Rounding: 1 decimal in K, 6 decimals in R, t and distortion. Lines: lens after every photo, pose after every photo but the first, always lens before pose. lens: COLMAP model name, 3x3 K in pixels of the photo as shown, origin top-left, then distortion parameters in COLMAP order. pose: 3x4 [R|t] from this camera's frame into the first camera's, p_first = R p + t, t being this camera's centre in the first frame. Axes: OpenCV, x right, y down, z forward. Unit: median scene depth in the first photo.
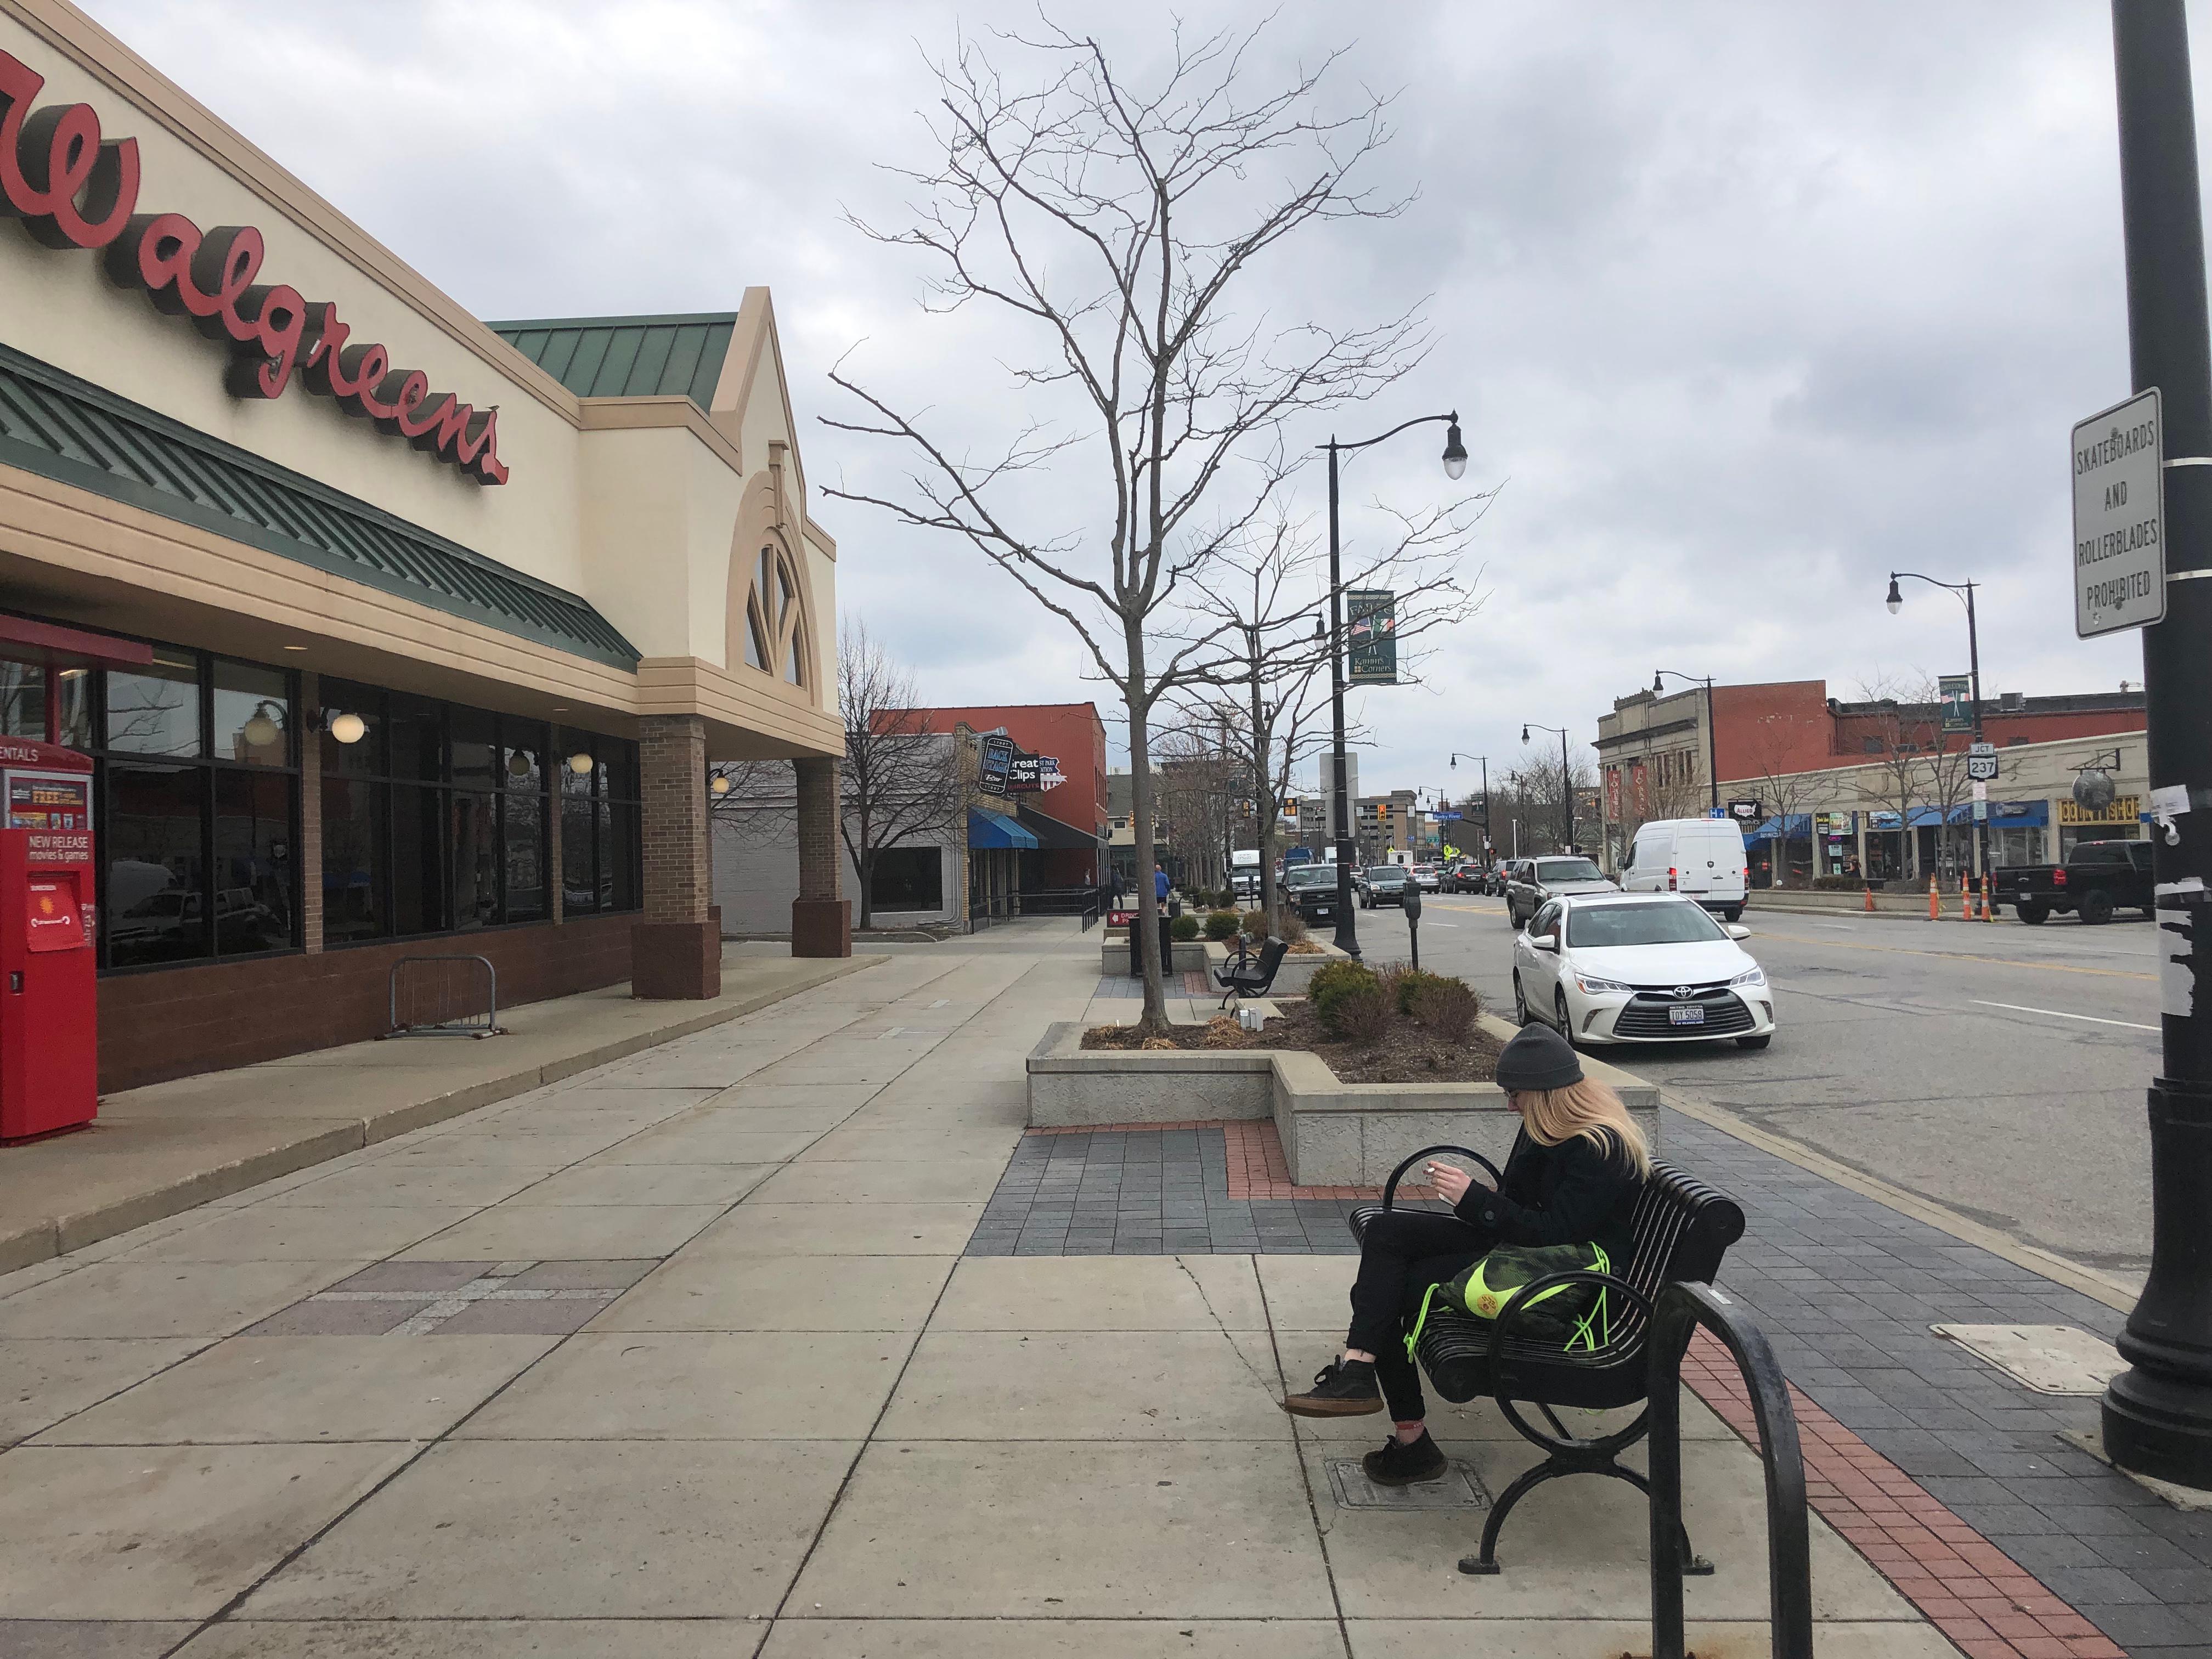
lens RADIAL K [[1801.2, 0, 1093.1], [0, 1801.2, 815.5], [0, 0, 1]] dist [-0.037298, -0.004137]
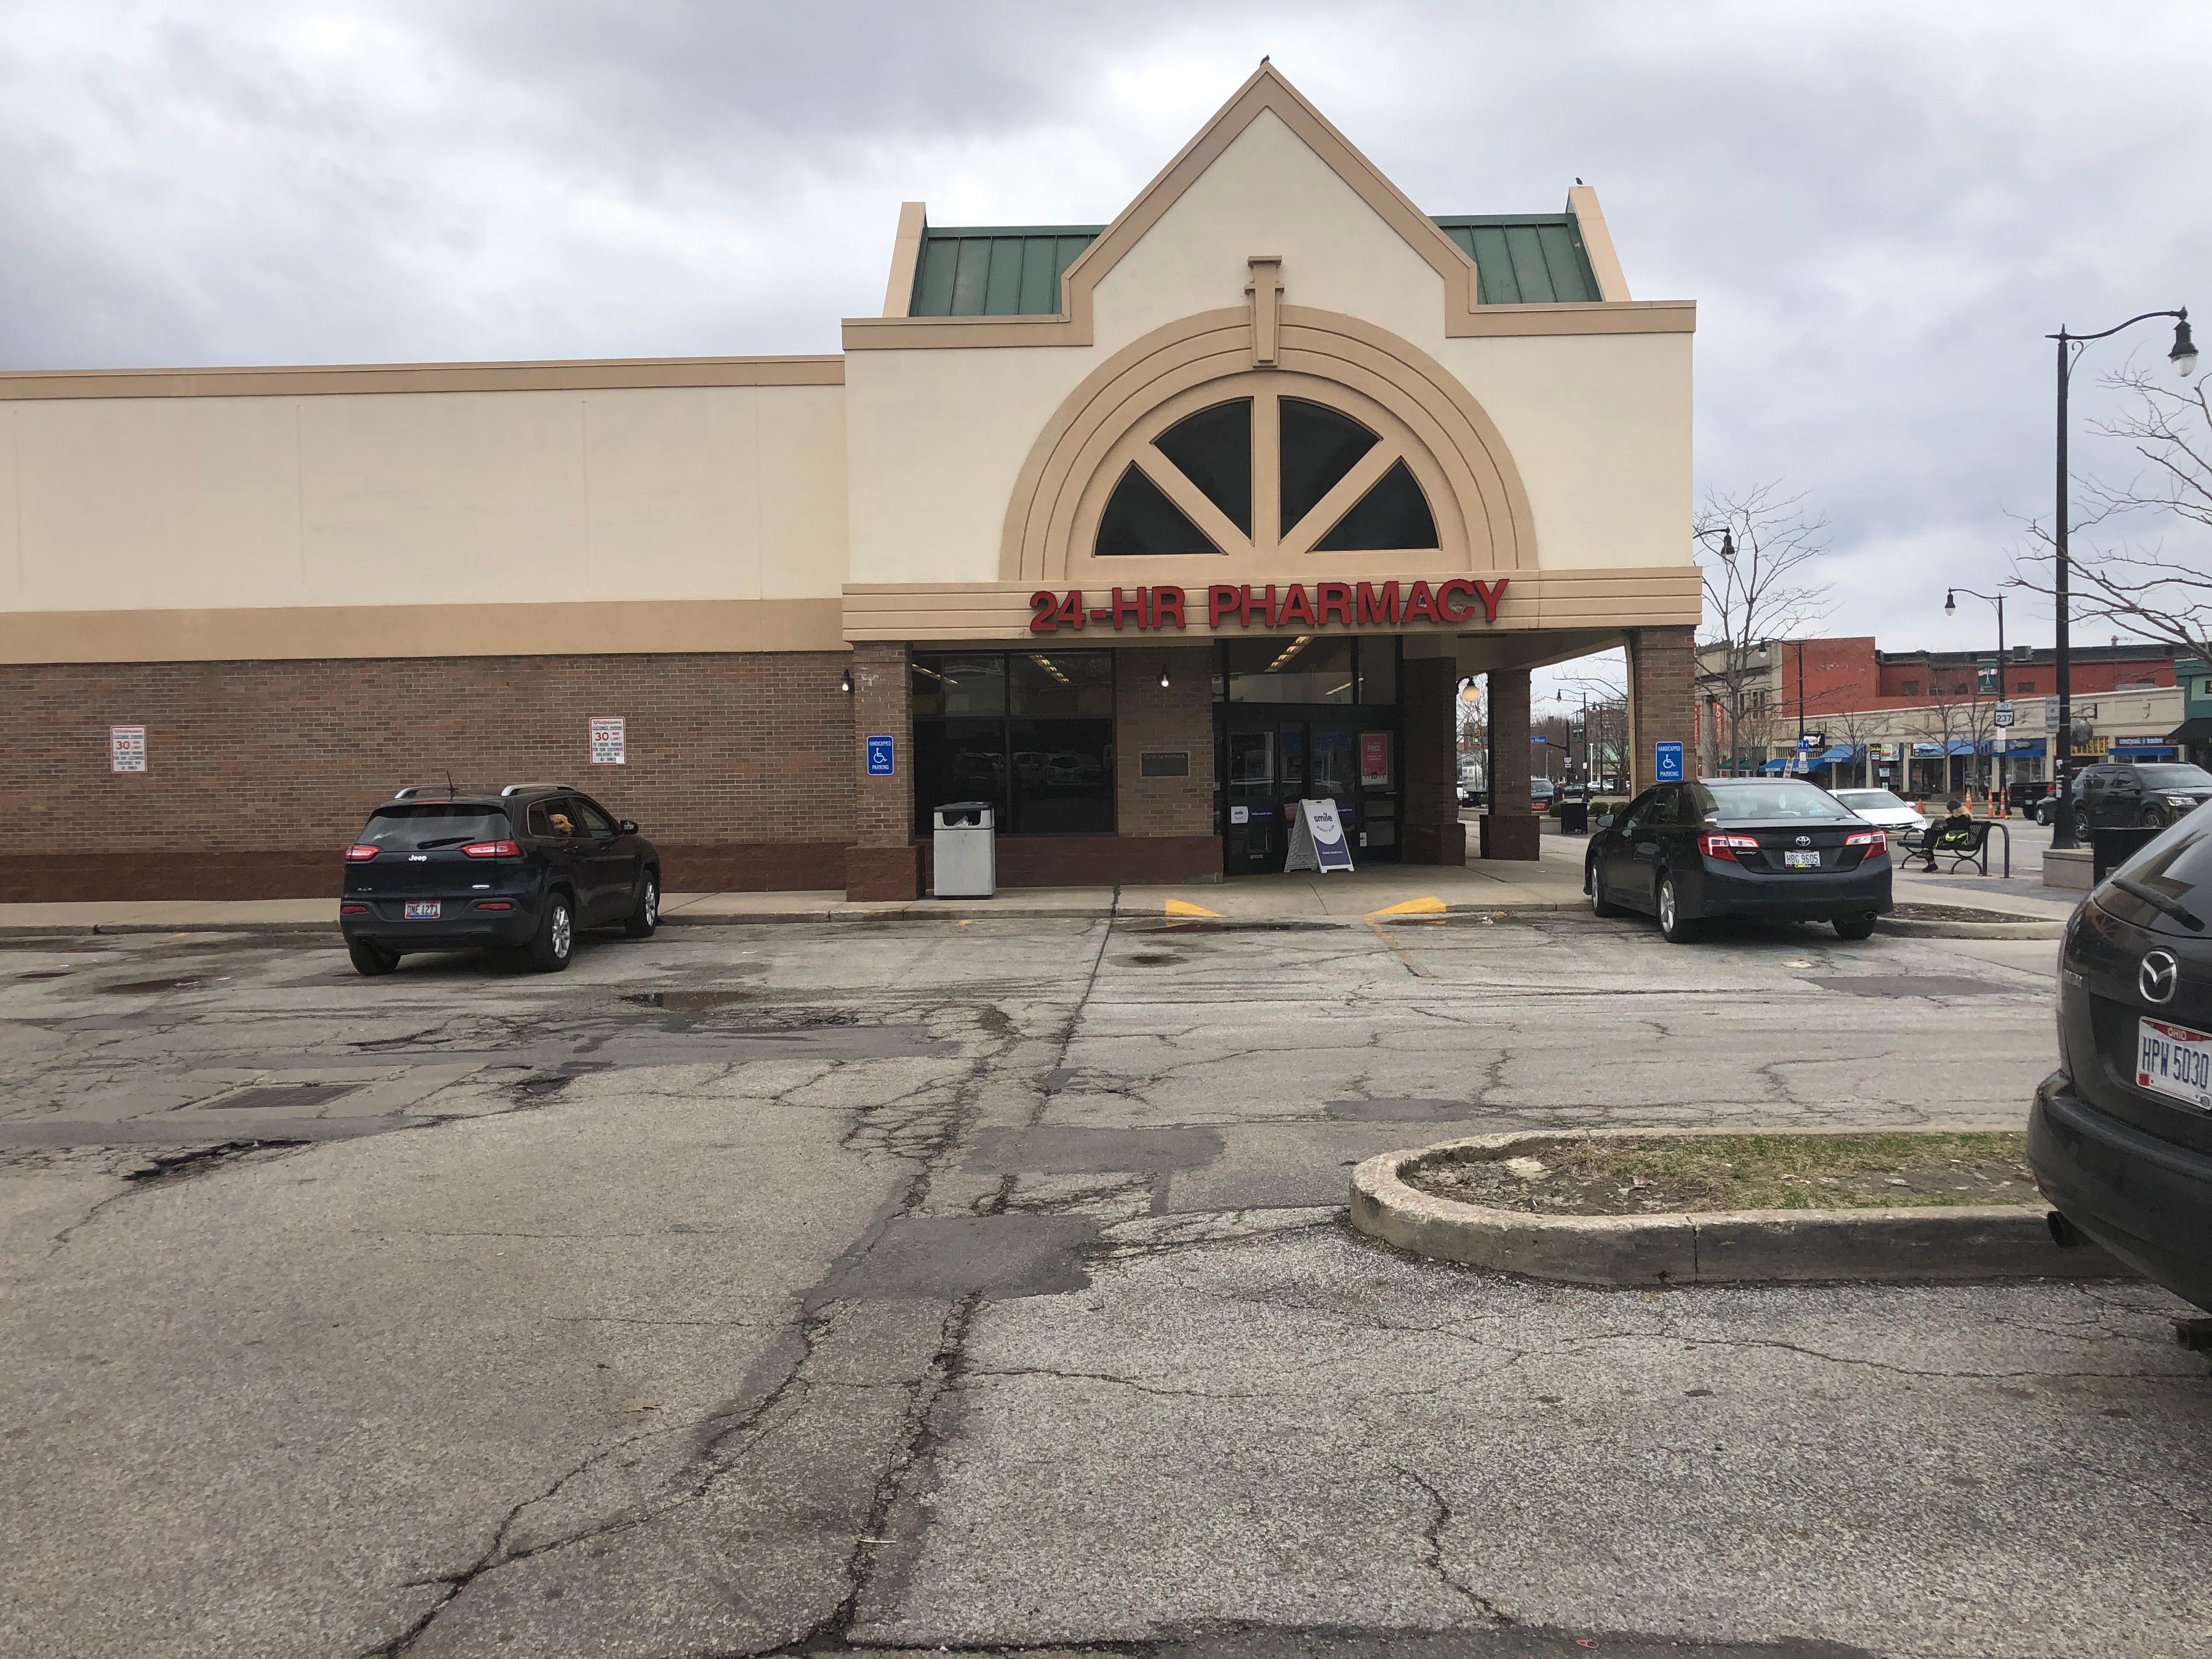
lens RADIAL K [[1801.2, 0, 1122.4], [0, 1801.2, 835.9], [0, 0, 1]] dist [-0.037298, -0.004137]
pose [[0.999892, 0.007551, 0.012605, -0.218368], [-0.008264, 0.998310, 0.057515, -0.006353], [-0.012150, -0.057613, 0.998265, -0.414312]]
